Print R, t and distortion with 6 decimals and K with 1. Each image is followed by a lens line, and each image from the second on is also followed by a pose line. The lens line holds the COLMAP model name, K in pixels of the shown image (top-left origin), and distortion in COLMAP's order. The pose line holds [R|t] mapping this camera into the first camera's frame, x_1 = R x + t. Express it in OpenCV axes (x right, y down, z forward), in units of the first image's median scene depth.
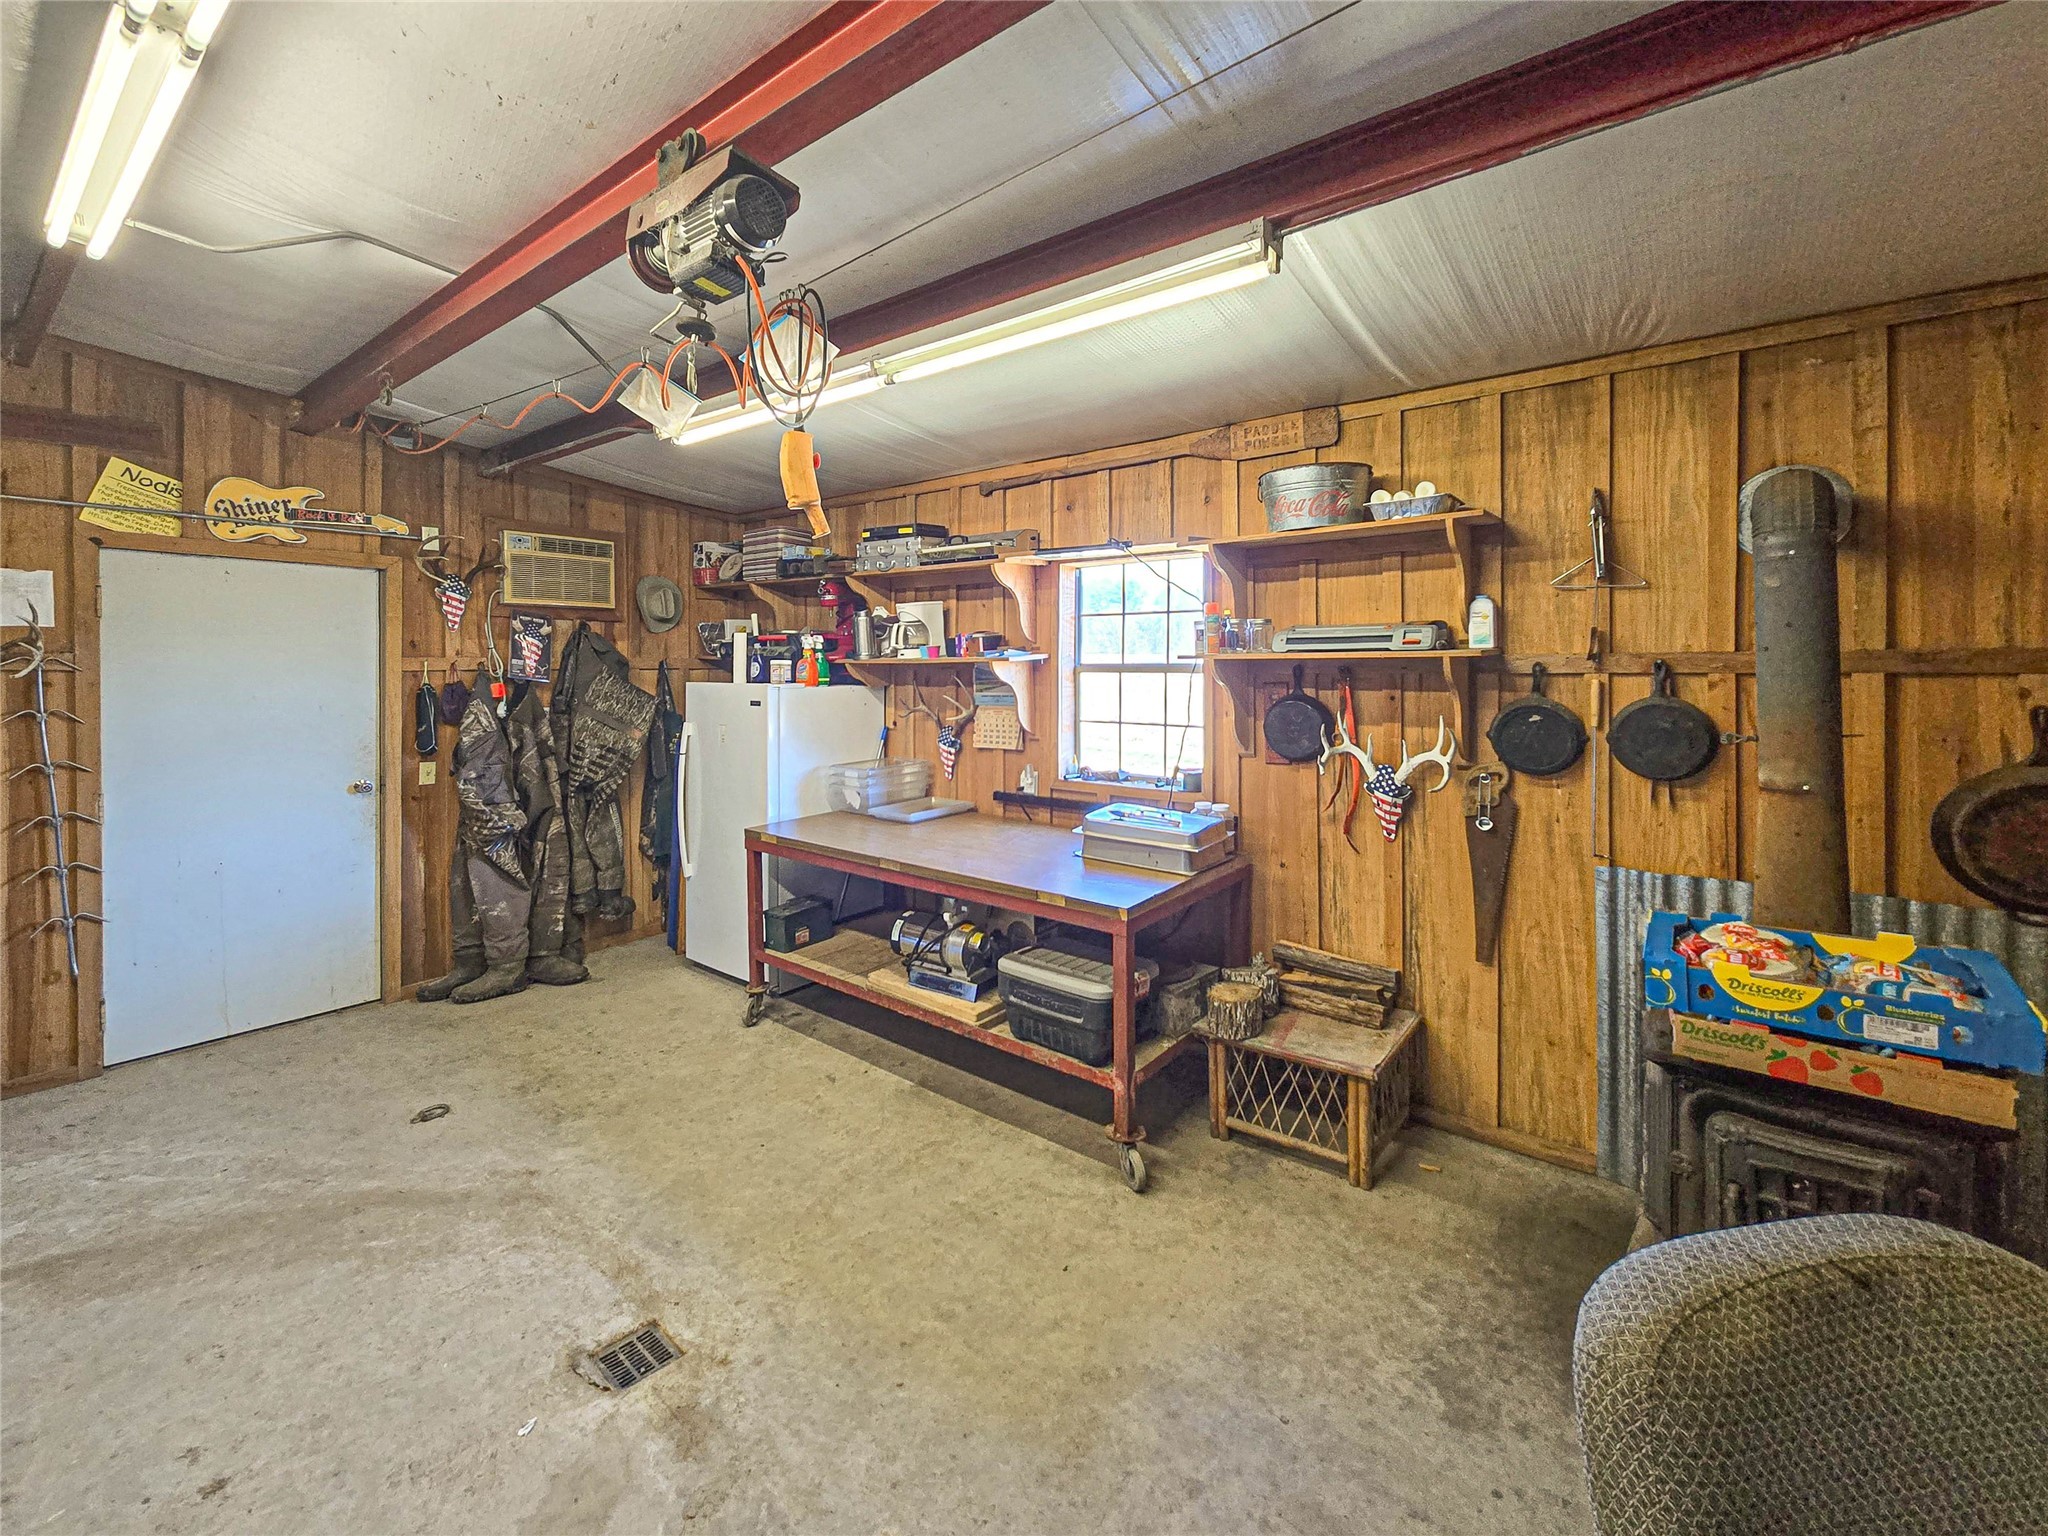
lens RADIAL K [[842.7, 0, 1012.5], [0, 842.7, 761.2], [0, 0, 1]] dist [0.000439, 0.000115]
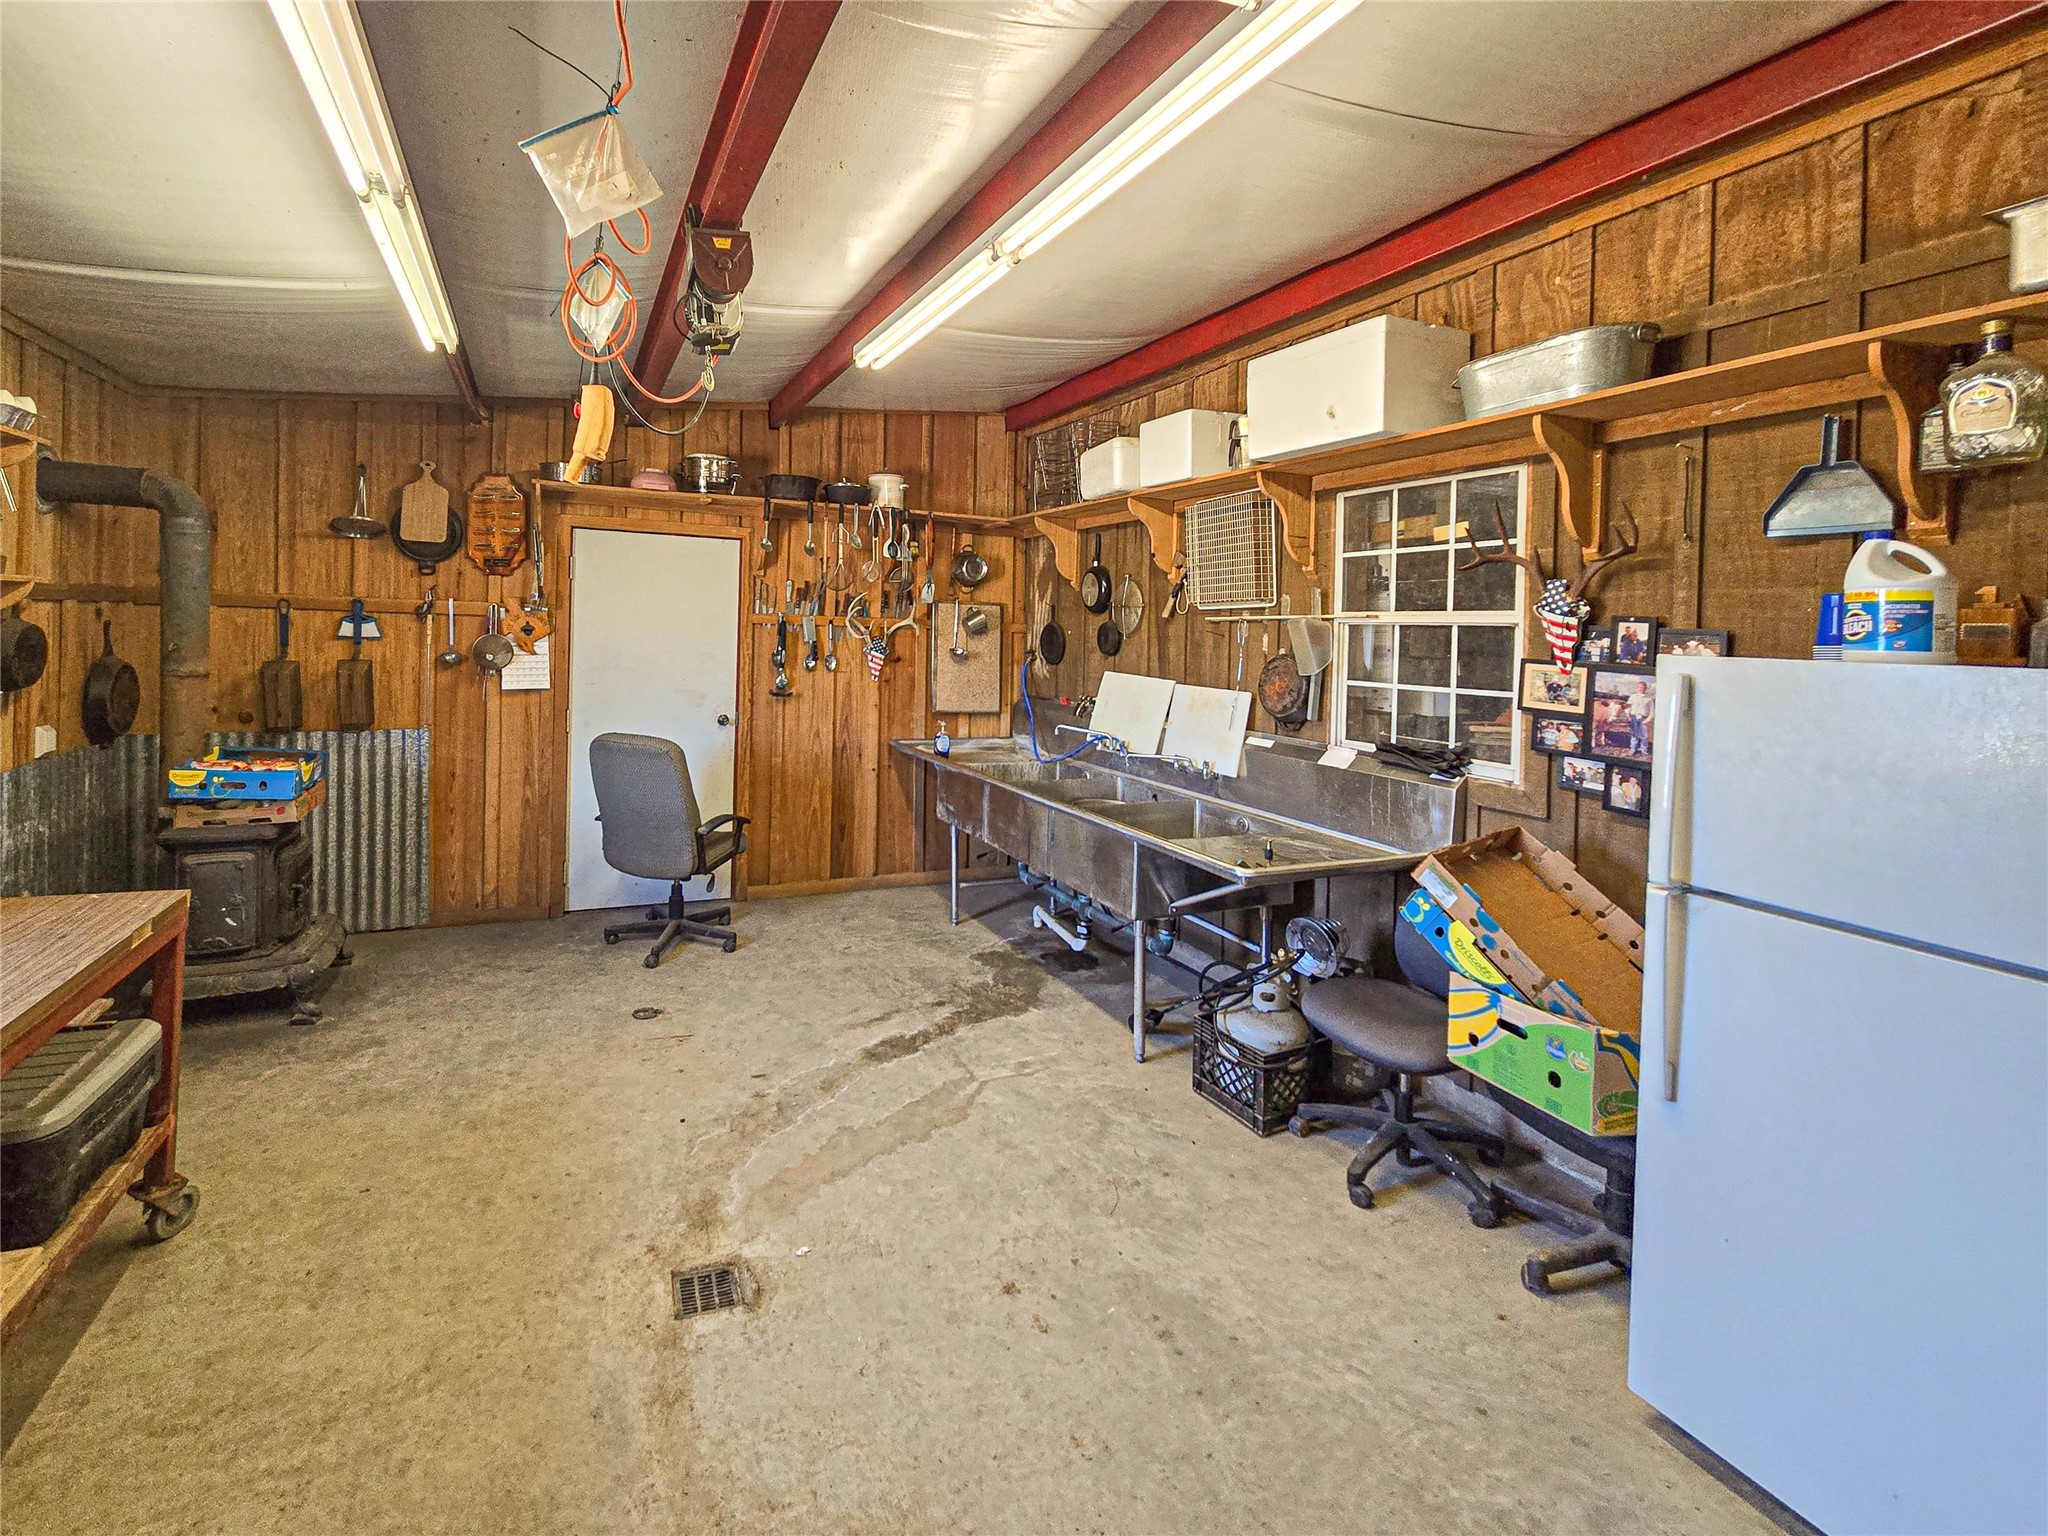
lens RADIAL K [[842.7, 0, 1025.4], [0, 842.7, 759.7], [0, 0, 1]] dist [0.000439, 0.000115]
pose [[-0.923823, -0.087867, 0.372600, -1.163708], [0.006927, 0.969306, 0.245759, -0.204888], [-0.382758, 0.229619, -0.894858, 1.656543]]
